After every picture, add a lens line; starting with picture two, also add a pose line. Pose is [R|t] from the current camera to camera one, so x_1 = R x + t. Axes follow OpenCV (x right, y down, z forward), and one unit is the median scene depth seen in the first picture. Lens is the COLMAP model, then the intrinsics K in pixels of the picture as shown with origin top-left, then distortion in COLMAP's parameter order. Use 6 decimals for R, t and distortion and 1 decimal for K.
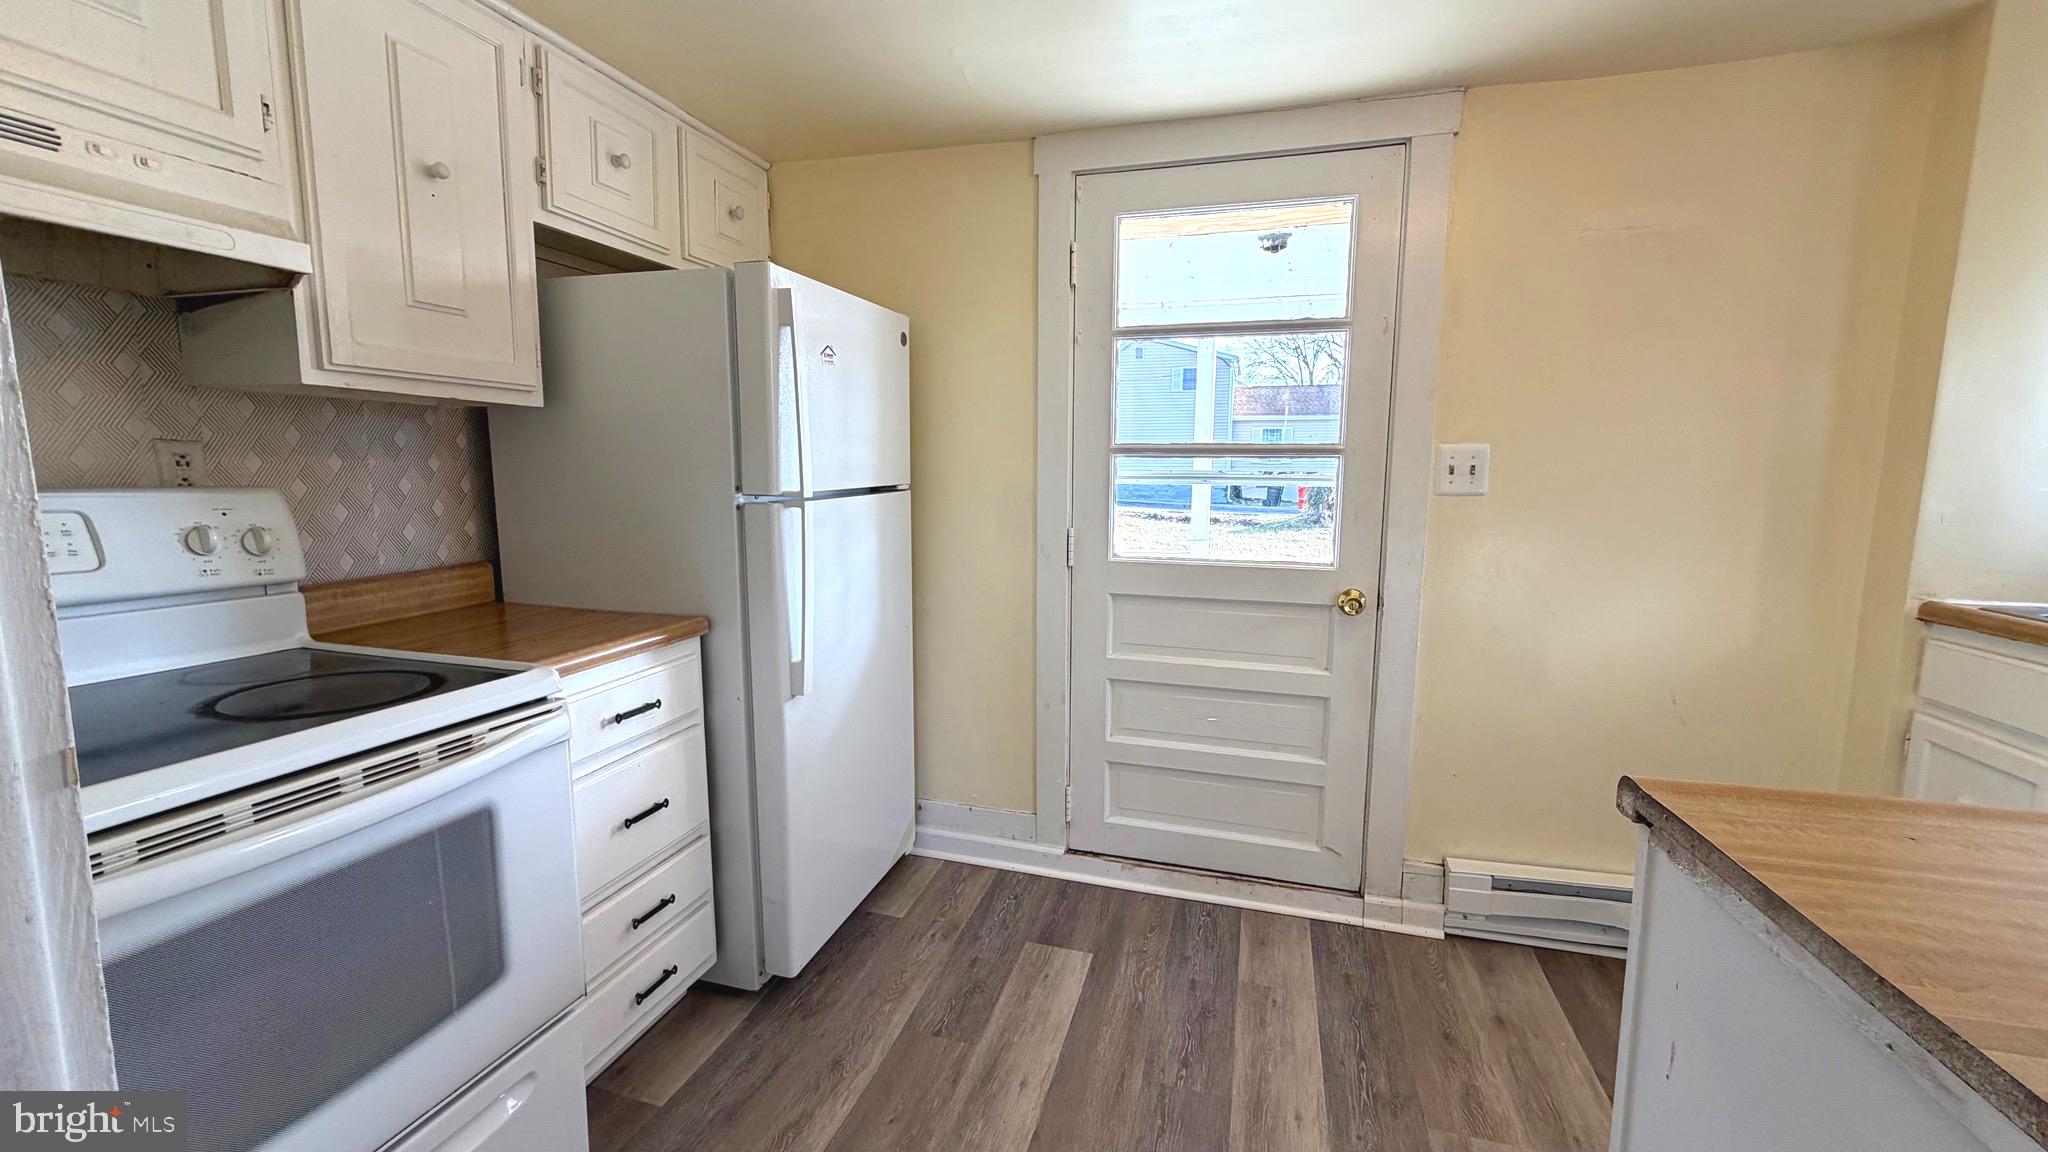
lens RADIAL K [[805.1, 0, 1012.2], [0, 805.1, 582.6], [0, 0, 1]] dist [-0.000020, 0.000089]
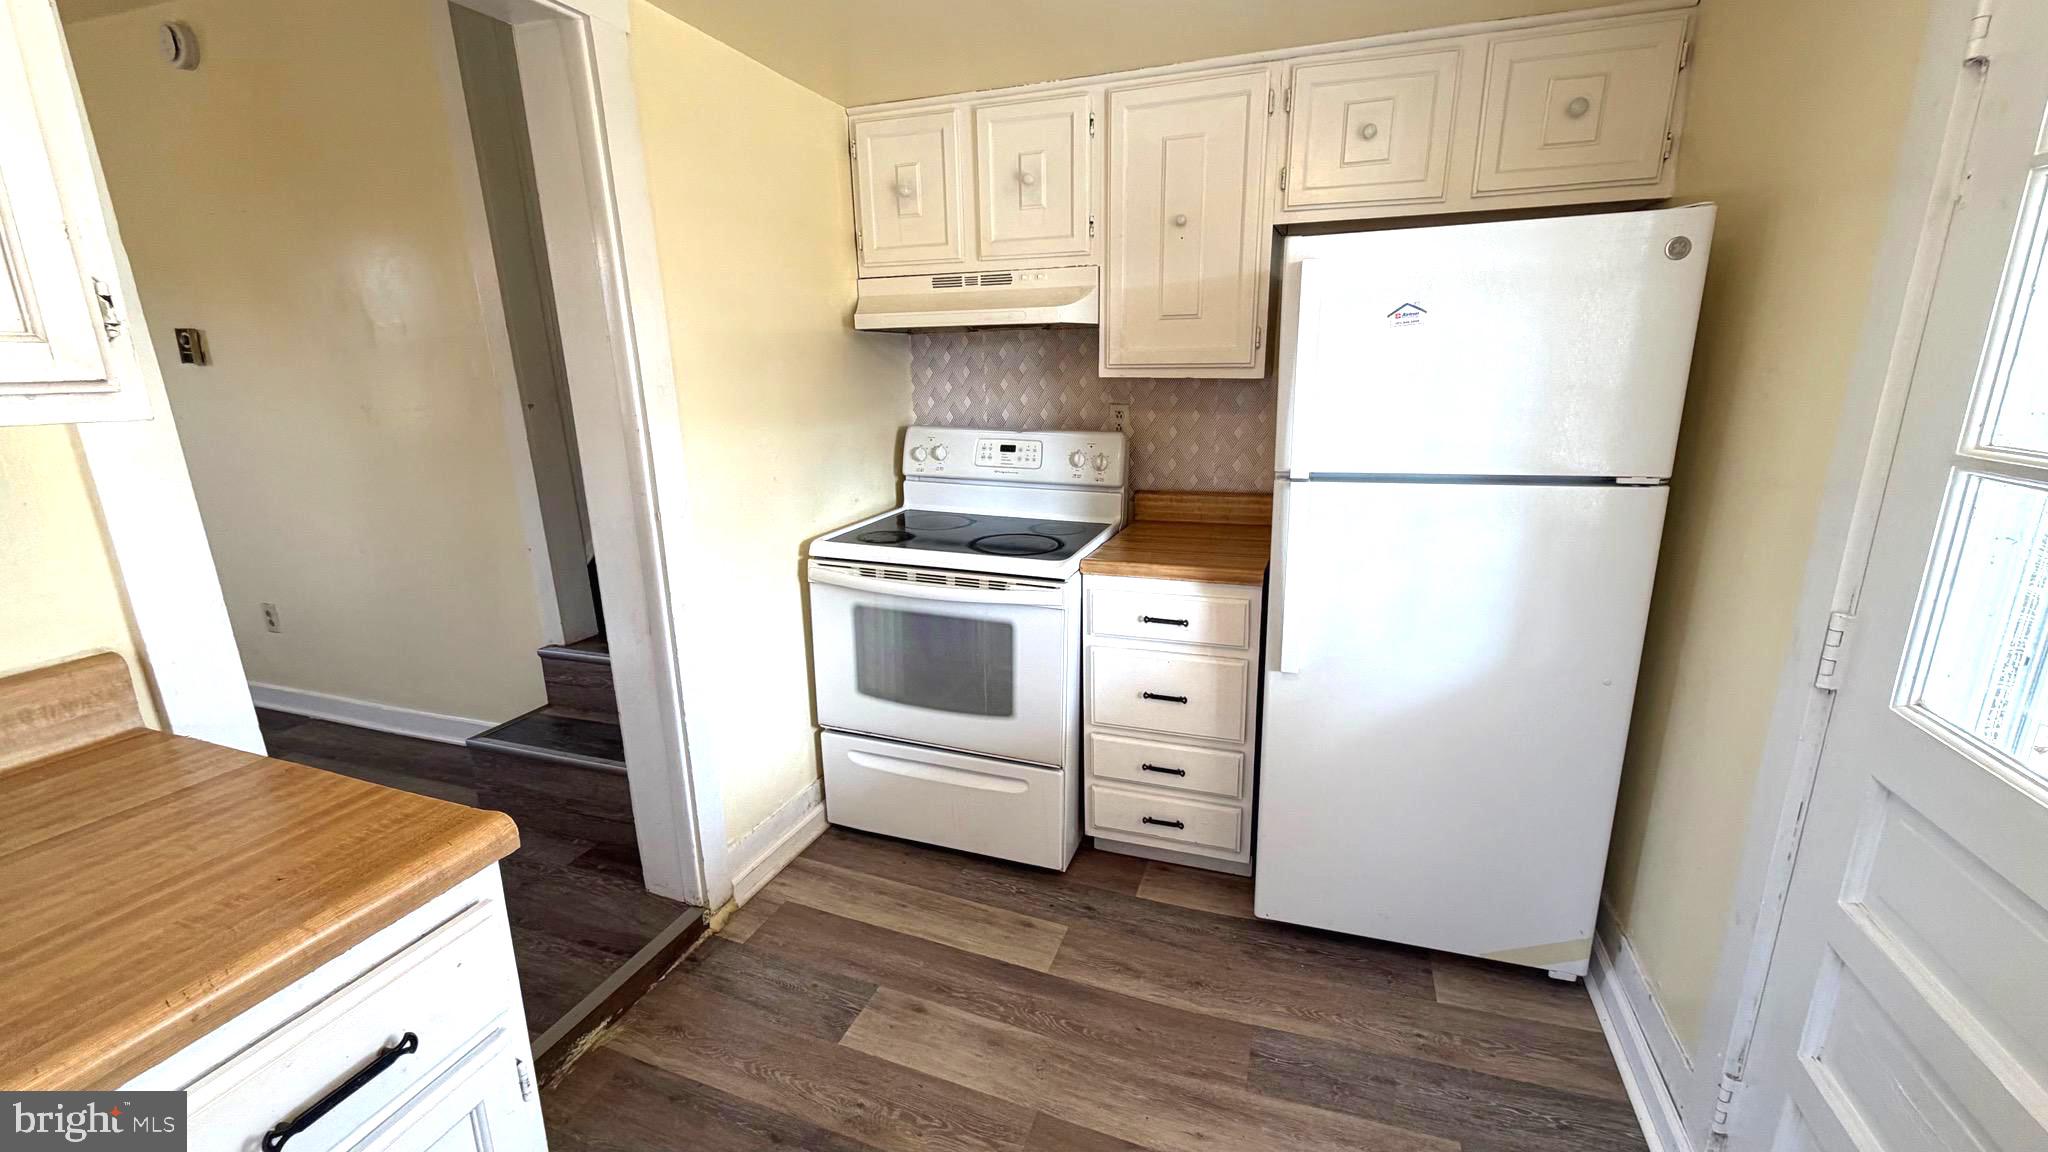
lens RADIAL K [[799.2, 0, 1031.3], [0, 799.2, 580.6], [0, 0, 1]] dist [0.001367, 0.000082]
pose [[-0.030574, 0.256298, -0.966114, 0.731730], [-0.132352, 0.957017, 0.258073, -0.196655], [0.990731, 0.135757, 0.004661, 0.705163]]
